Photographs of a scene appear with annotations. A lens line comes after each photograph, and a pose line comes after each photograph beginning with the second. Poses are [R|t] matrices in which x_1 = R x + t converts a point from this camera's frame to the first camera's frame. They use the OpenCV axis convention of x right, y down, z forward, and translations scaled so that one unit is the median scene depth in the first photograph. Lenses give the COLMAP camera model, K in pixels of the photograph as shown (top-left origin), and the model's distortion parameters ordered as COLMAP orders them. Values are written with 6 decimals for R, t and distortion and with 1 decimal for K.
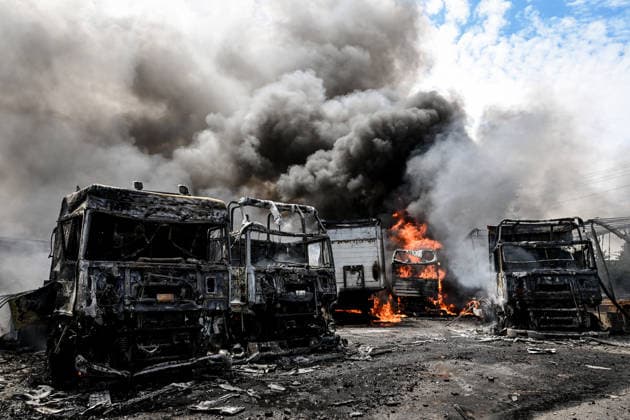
lens RADIAL K [[433.4, 0, 313.8], [0, 433.4, 209.2], [0, 0, 1]] dist [0.013761, 0.004996]
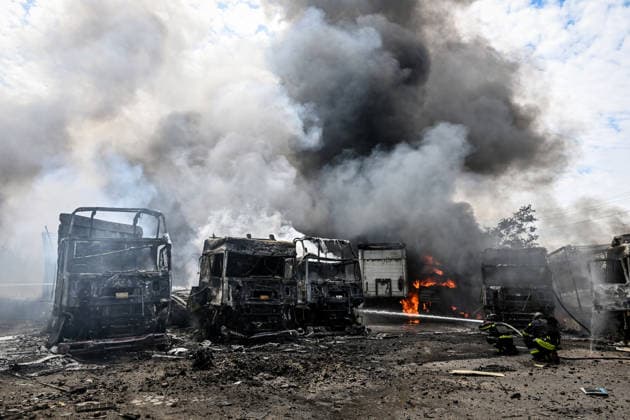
lens RADIAL K [[433.4, 0, 318.1], [0, 433.4, 213.2], [0, 0, 1]] dist [0.013761, 0.004996]
pose [[0.994967, 0.001167, -0.100194, 0.057232], [-0.002237, 0.999942, -0.010563, -0.109497], [0.100176, 0.010734, 0.994912, -0.656884]]
